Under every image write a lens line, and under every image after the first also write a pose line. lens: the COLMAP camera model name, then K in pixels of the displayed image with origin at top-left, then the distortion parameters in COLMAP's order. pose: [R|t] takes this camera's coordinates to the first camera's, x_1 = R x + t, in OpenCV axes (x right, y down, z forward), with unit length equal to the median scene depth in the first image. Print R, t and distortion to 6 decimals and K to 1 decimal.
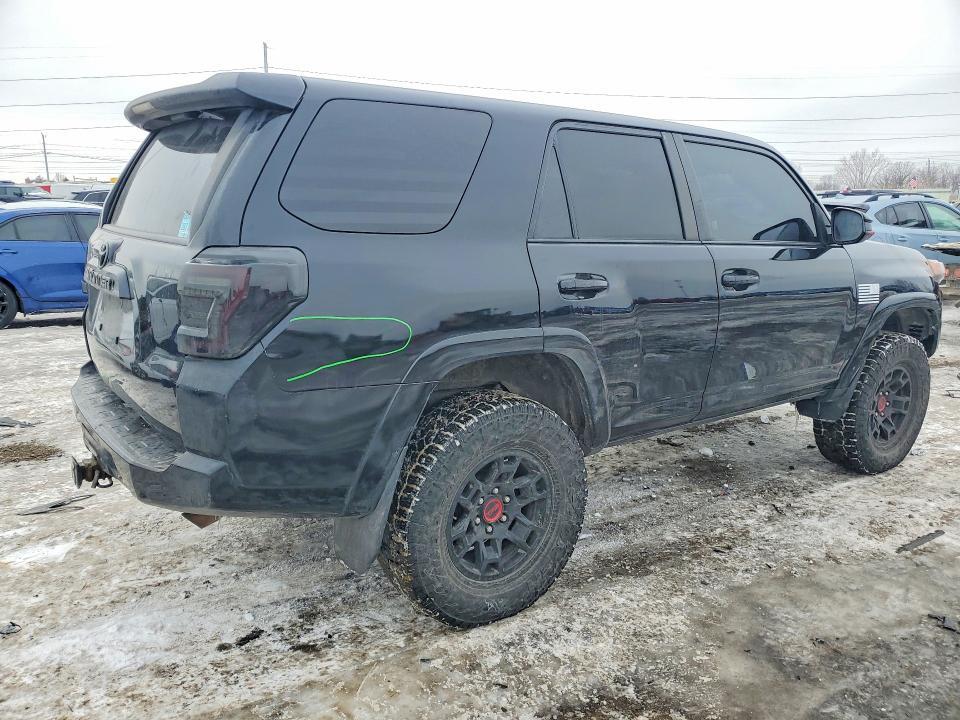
lens RADIAL K [[728.7, 0, 480.0], [0, 728.7, 360.0], [0, 0, 1]] dist [0.038286, -0.001816]
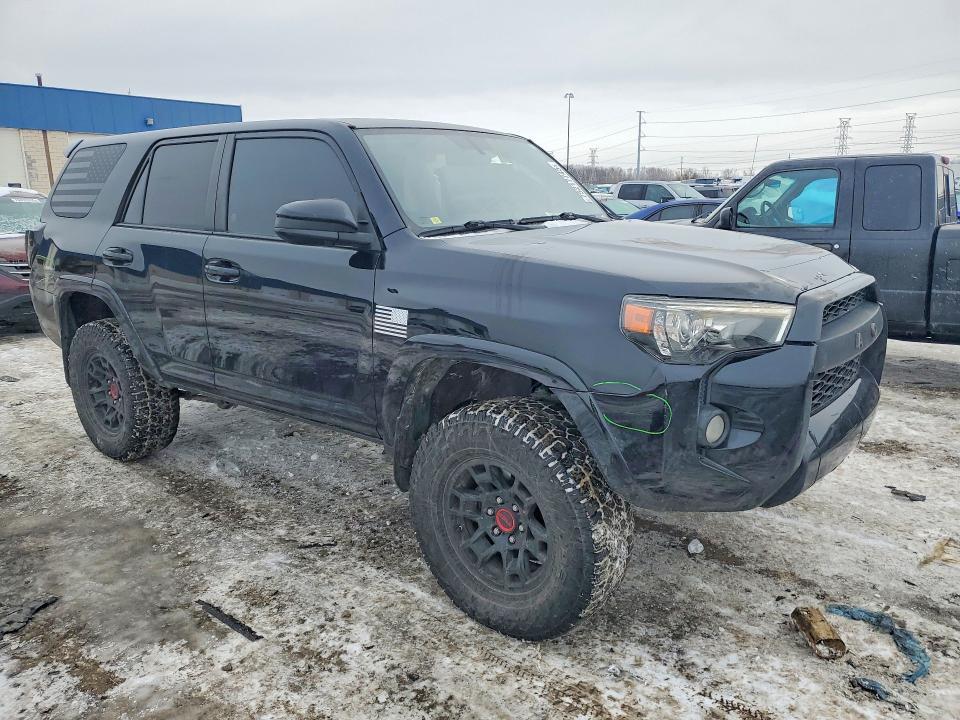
lens RADIAL K [[728.7, 0, 480.0], [0, 728.7, 360.0], [0, 0, 1]] dist [0.038286, -0.001816]
pose [[0.261170, 0.192528, -0.945898, 1.526178], [-0.184774, 0.971759, 0.146774, -0.216803], [0.947443, 0.136444, 0.289368, 1.110020]]
